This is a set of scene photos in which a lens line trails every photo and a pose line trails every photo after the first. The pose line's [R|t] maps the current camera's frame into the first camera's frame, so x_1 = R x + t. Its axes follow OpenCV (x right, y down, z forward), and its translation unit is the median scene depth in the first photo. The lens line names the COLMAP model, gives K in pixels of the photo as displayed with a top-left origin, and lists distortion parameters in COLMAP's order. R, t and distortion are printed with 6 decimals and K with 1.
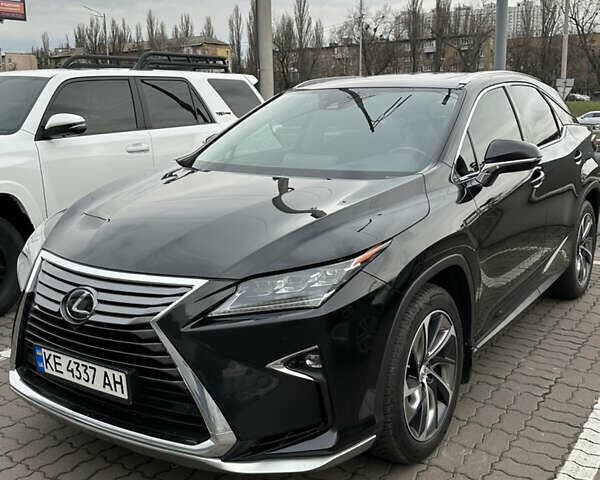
lens RADIAL K [[669.3, 0, 300.6], [0, 669.3, 240.3], [0, 0, 1]] dist [0.069665, 0.000000]
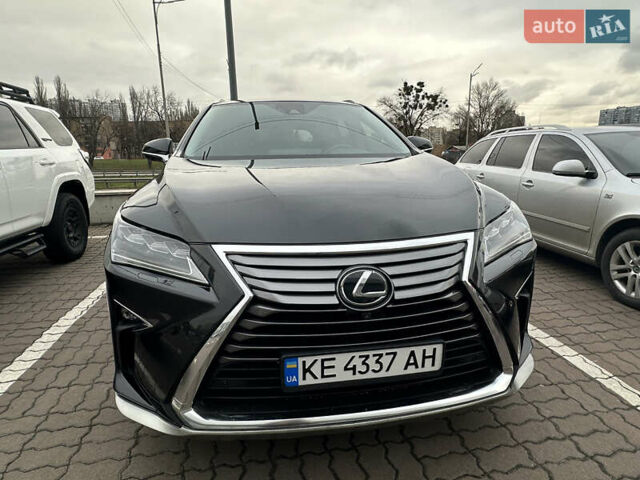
lens RADIAL K [[381.6, 0, 316.3], [0, 381.6, 242.2], [0, 0, 1]] dist [-0.001926, -0.001052]
pose [[0.724034, -0.153326, 0.672508, -0.634393], [0.145372, 0.987002, 0.068519, -0.001262], [-0.674272, 0.048154, 0.736912, 0.639027]]
